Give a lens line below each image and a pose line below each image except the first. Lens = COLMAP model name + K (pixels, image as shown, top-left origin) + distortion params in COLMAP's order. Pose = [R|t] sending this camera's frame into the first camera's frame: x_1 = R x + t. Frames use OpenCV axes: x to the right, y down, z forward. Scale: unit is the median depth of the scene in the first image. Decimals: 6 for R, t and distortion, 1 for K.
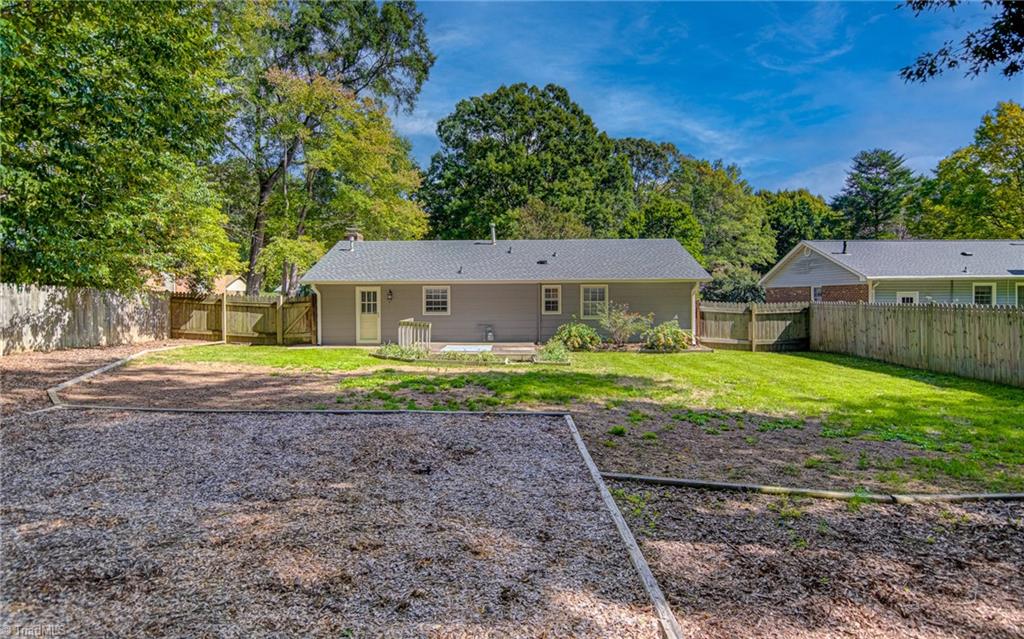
lens RADIAL K [[558.8, 0, 525.8], [0, 558.8, 300.4], [0, 0, 1]] dist [-0.002390, -0.006821]
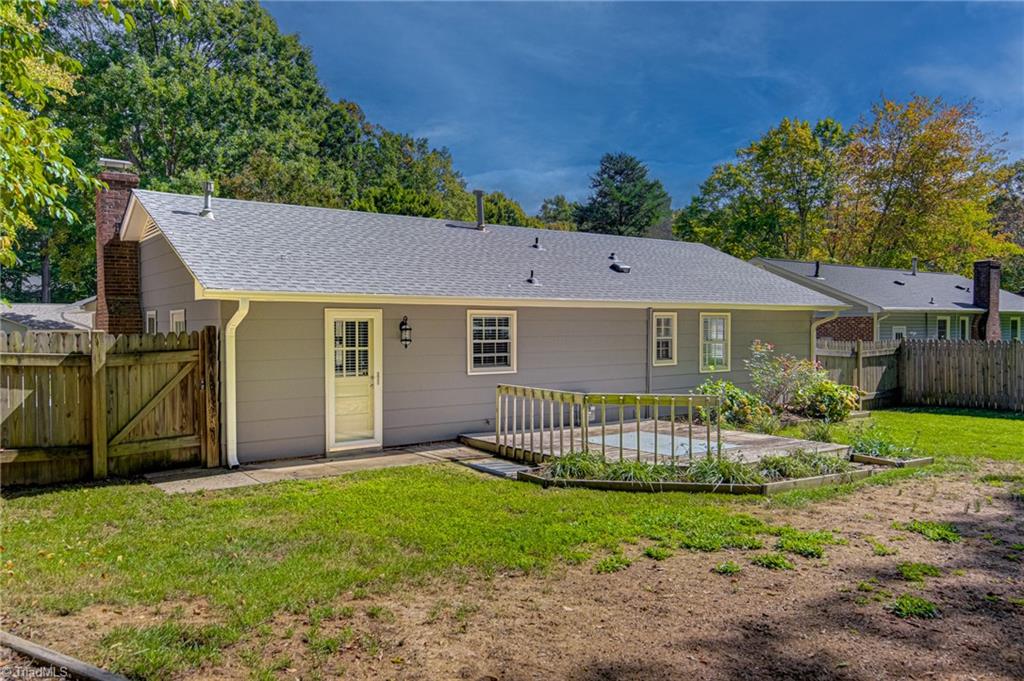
lens RADIAL K [[759.5, 0, 517.4], [0, 759.5, 345.3], [0, 0, 1]] dist [0.045956, 0.001076]
pose [[0.802624, -0.010809, 0.596387, -0.512256], [0.001004, 0.999859, 0.016771, -0.007750], [-0.596484, -0.012862, 0.802522, 0.483314]]
